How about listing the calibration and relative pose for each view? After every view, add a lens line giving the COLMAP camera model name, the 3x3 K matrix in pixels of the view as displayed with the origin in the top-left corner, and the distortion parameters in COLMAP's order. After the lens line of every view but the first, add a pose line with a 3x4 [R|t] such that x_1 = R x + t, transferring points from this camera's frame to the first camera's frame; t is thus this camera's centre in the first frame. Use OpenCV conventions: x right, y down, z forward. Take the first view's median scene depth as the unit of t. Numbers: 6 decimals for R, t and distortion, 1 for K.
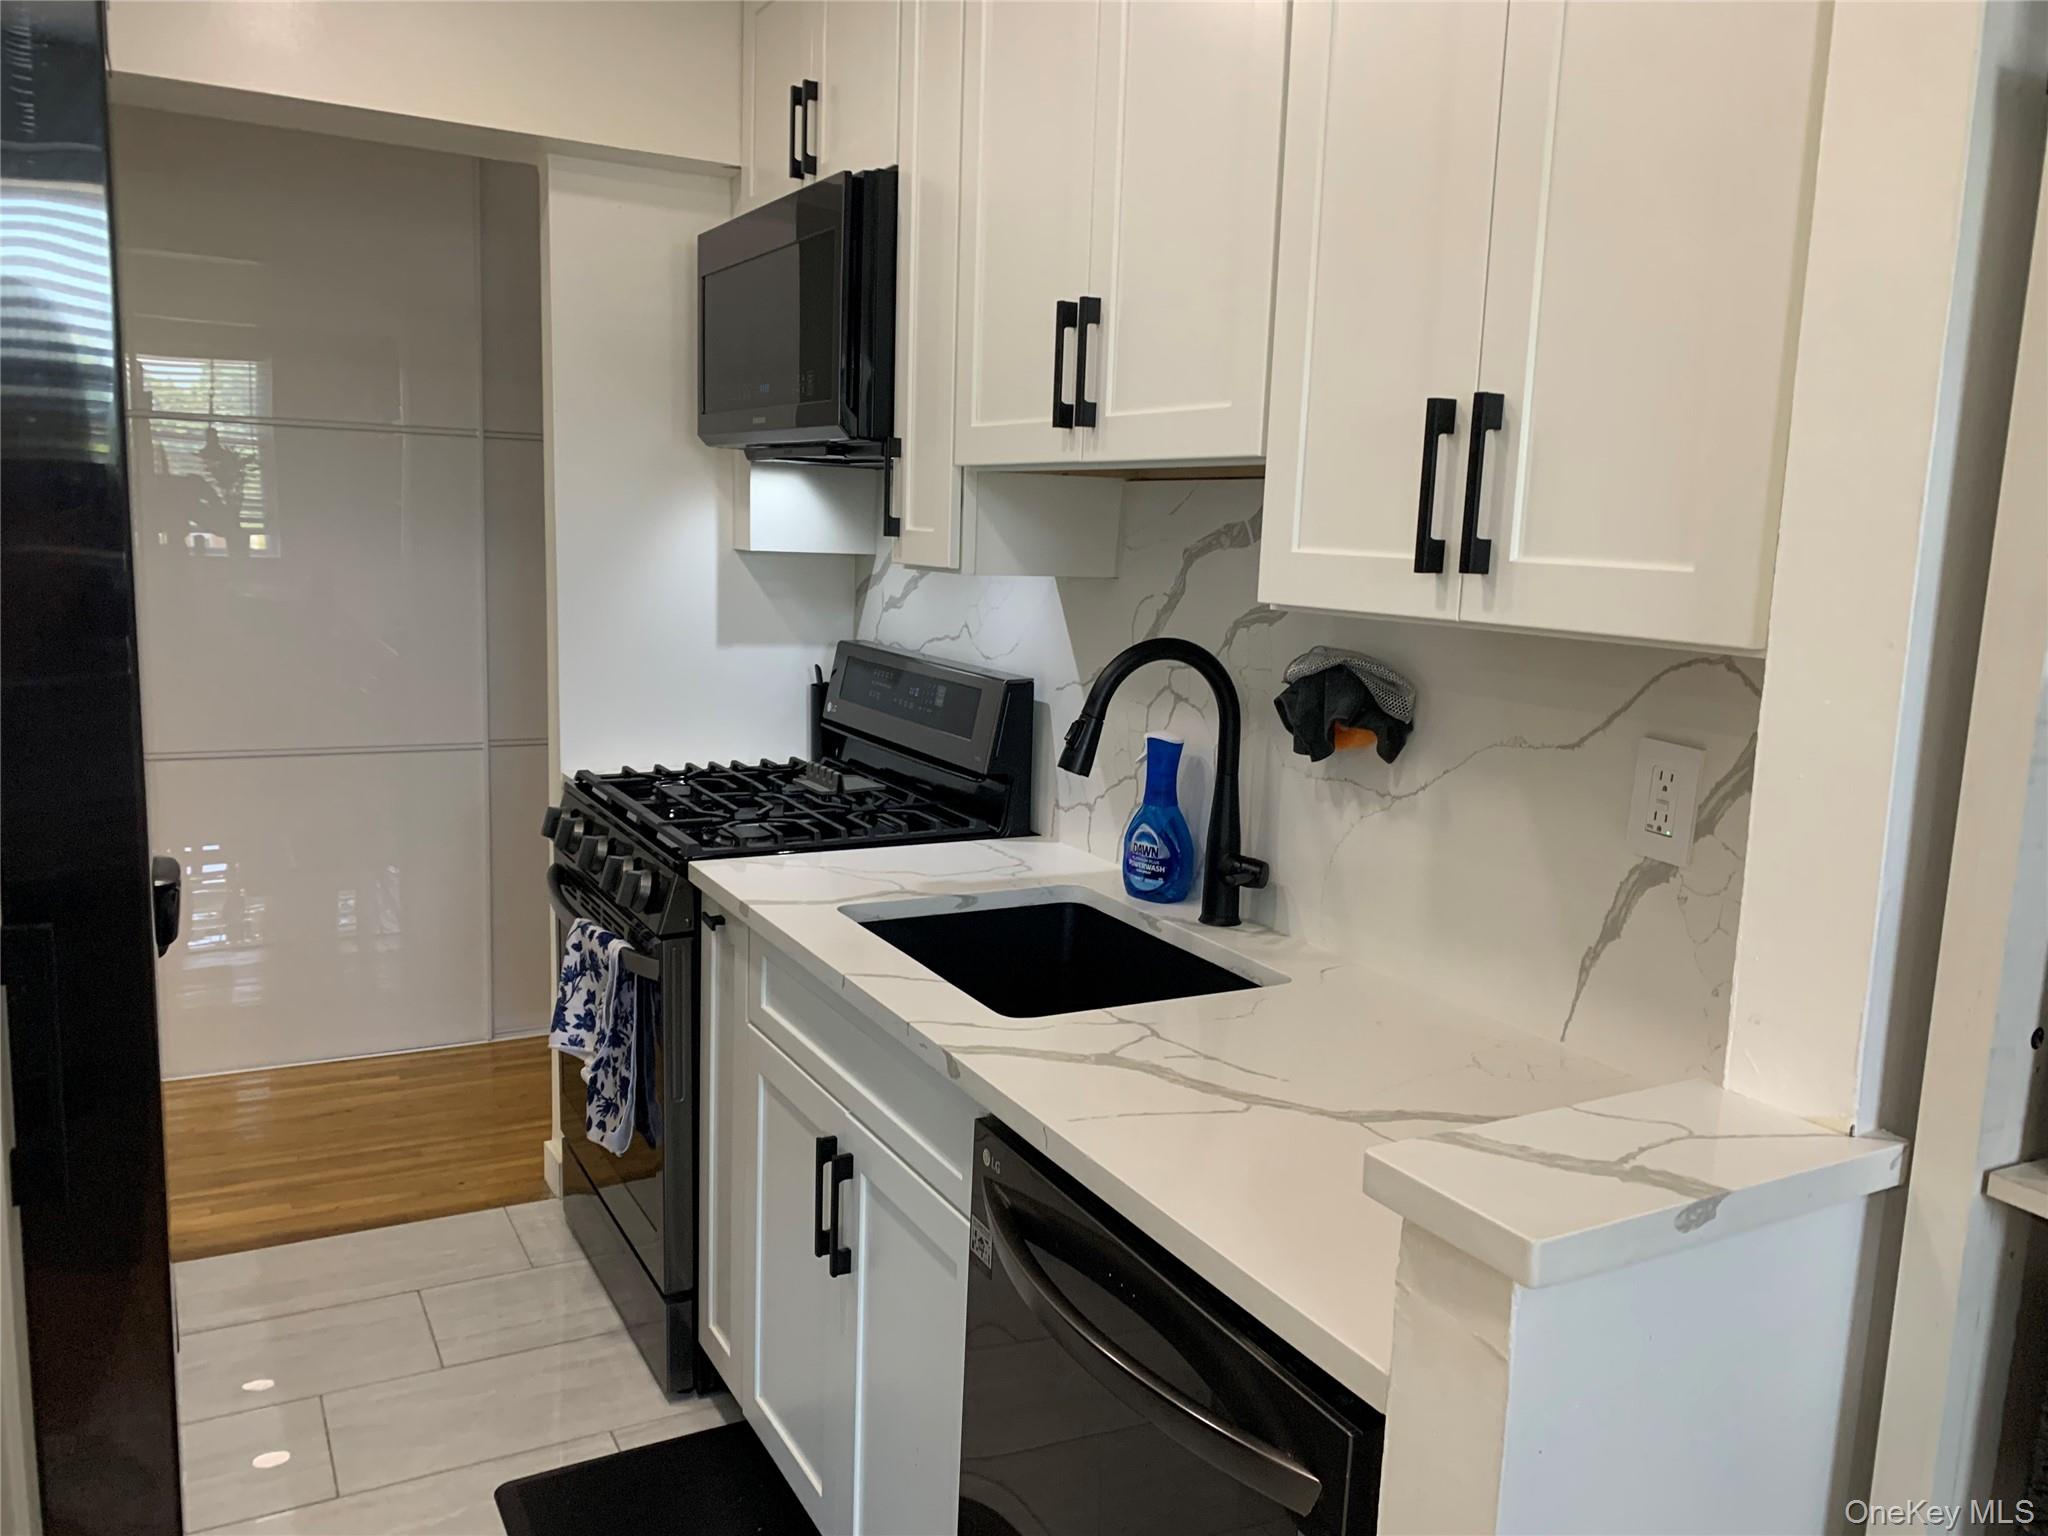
lens RADIAL K [[1552.8, 0, 1024.0], [0, 1552.8, 768.0], [0, 0, 1]] dist [-0.008512, -0.004853]
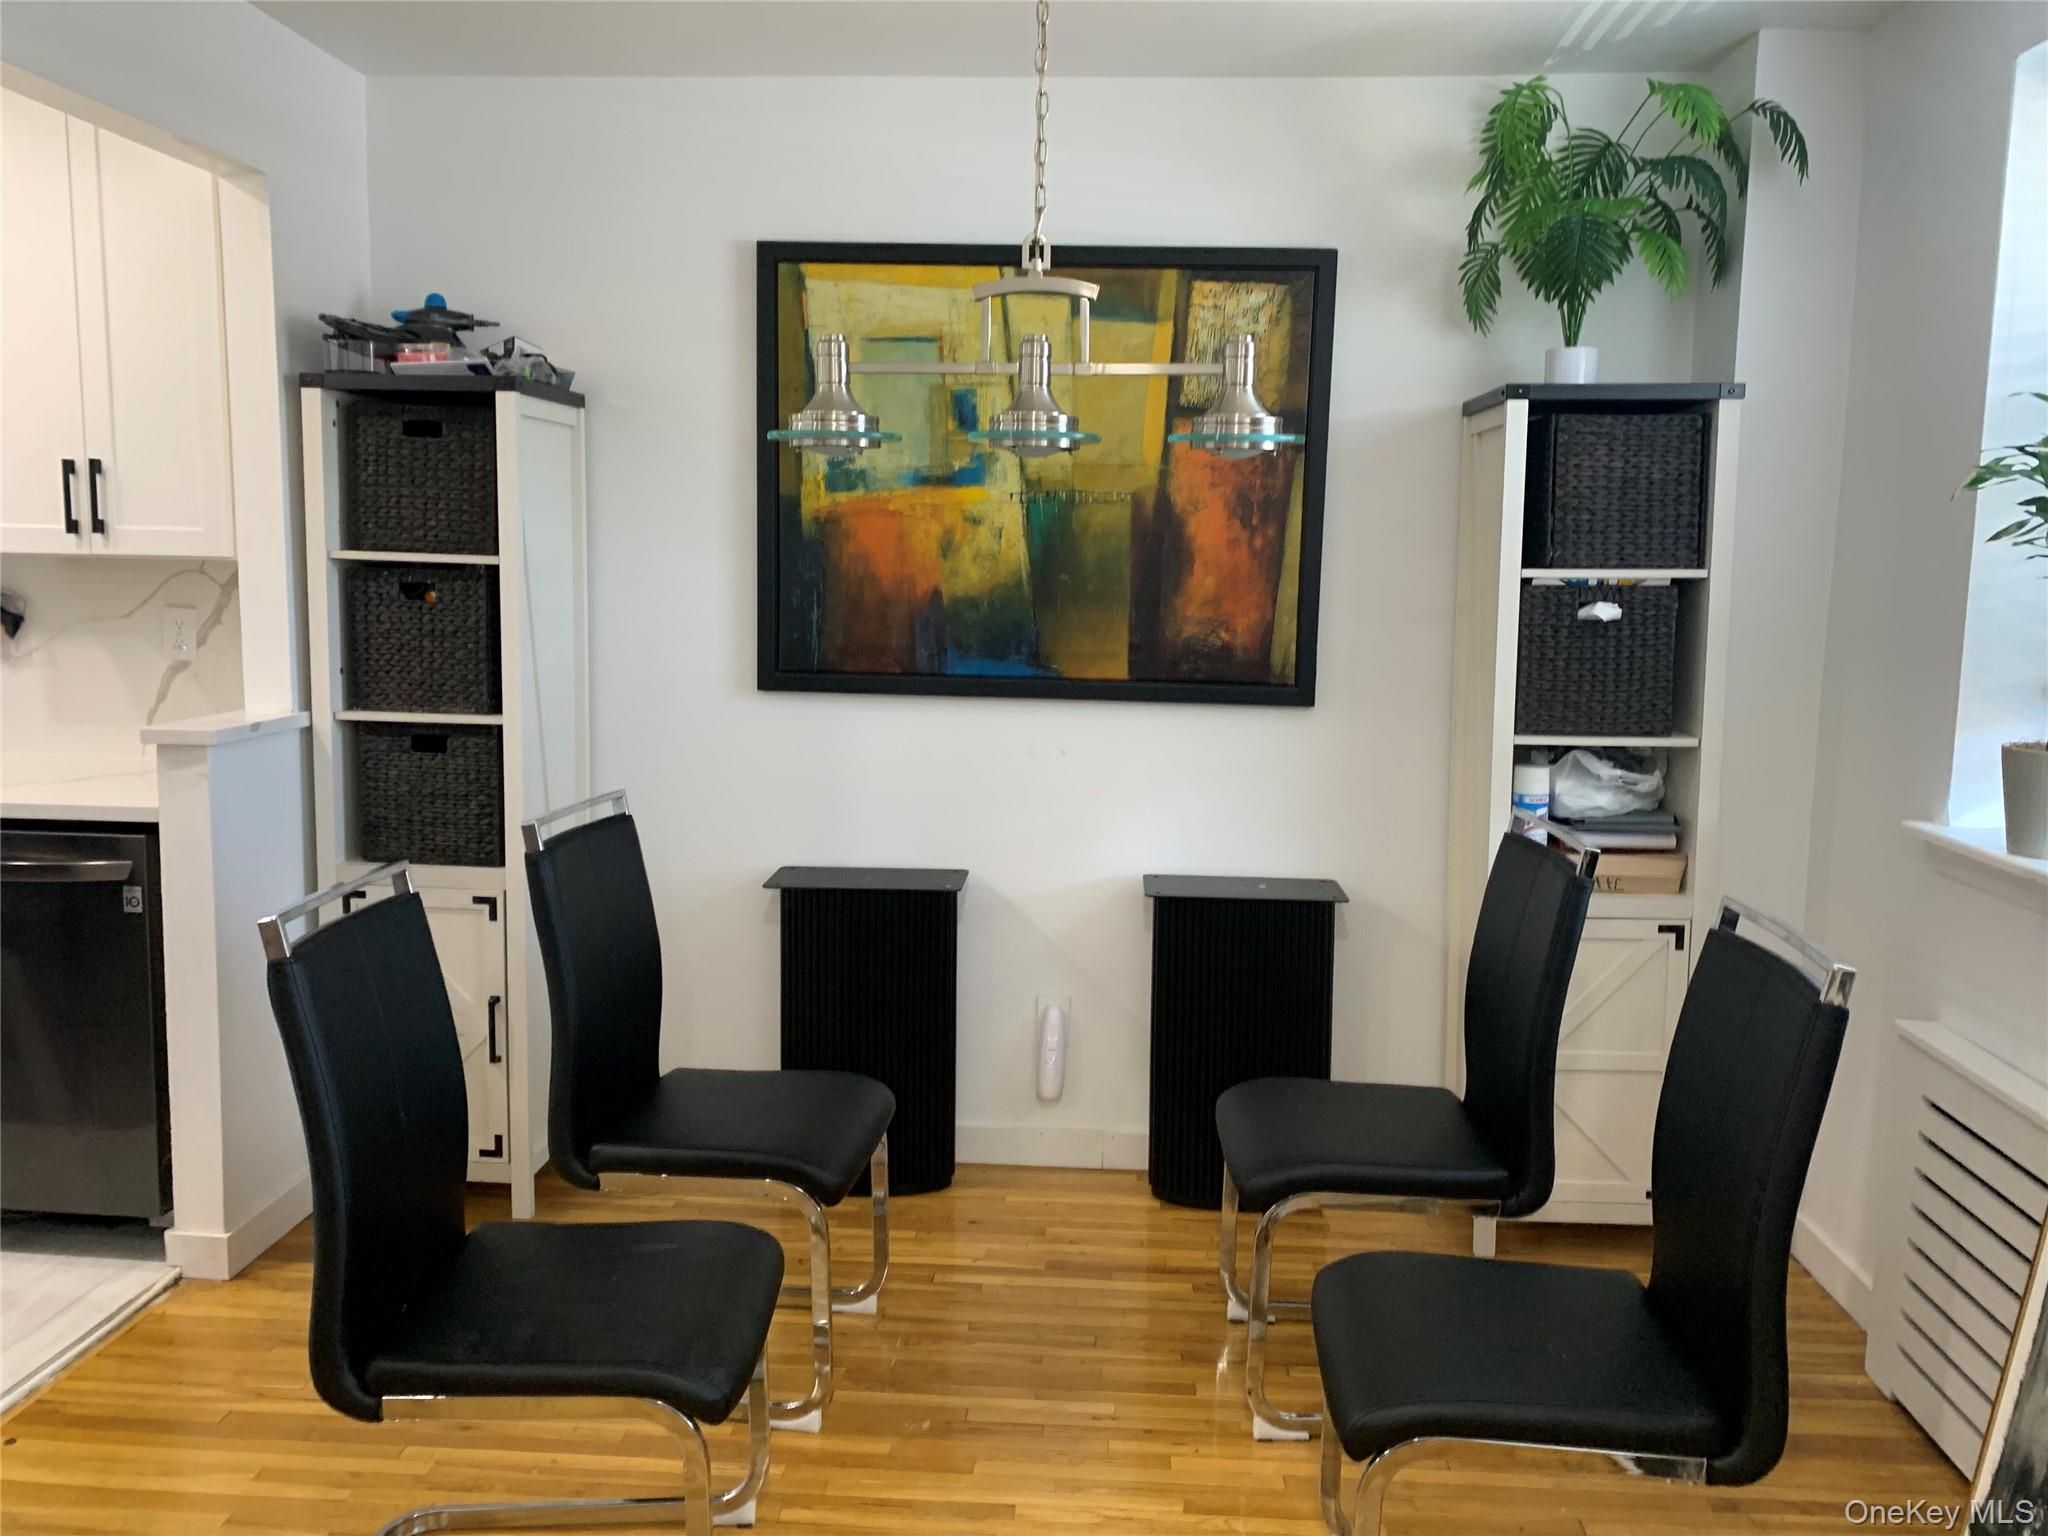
lens RADIAL K [[1549.6, 0, 1030.4], [0, 1549.6, 749.0], [0, 0, 1]] dist [0.006575, 0.000300]
pose [[0.531960, -0.138111, 0.835430, -0.990715], [0.133833, 0.987921, 0.078102, 0.207669], [-0.836126, 0.070261, 0.544018, -1.479475]]
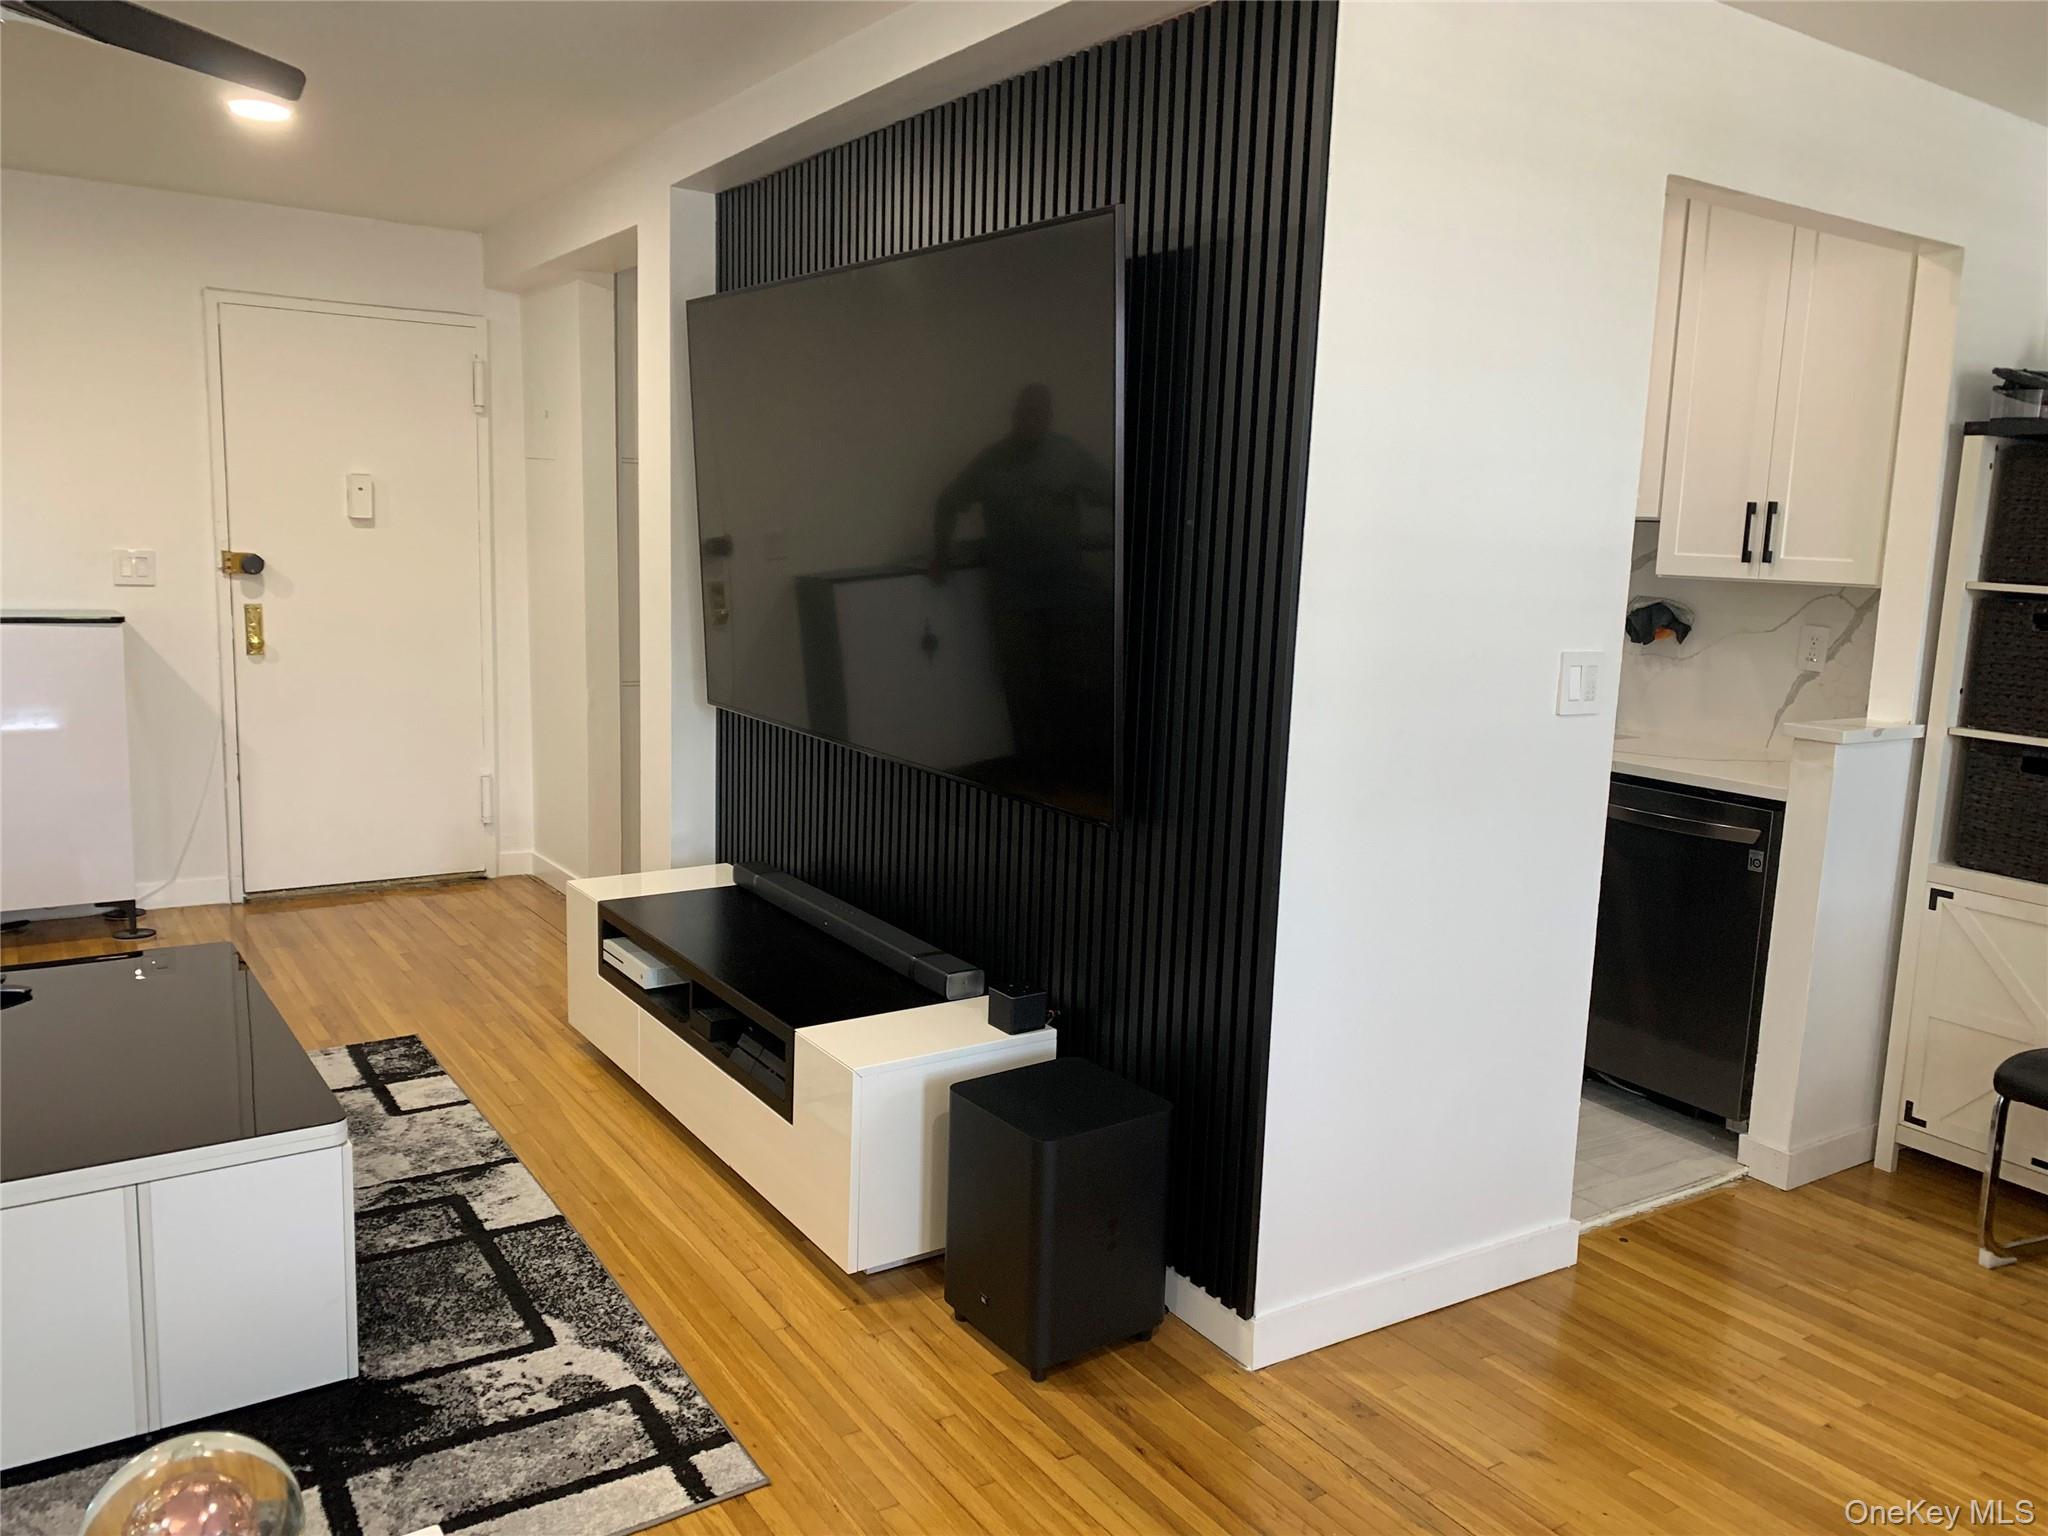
lens RADIAL K [[1549.6, 0, 1030.4], [0, 1549.6, 749.0], [0, 0, 1]] dist [0.006575, 0.000300]
pose [[0.996770, -0.018571, 0.078137, -1.323796], [0.019439, 0.999757, -0.010372, 0.228657], [-0.077925, 0.011857, 0.996889, -1.799978]]
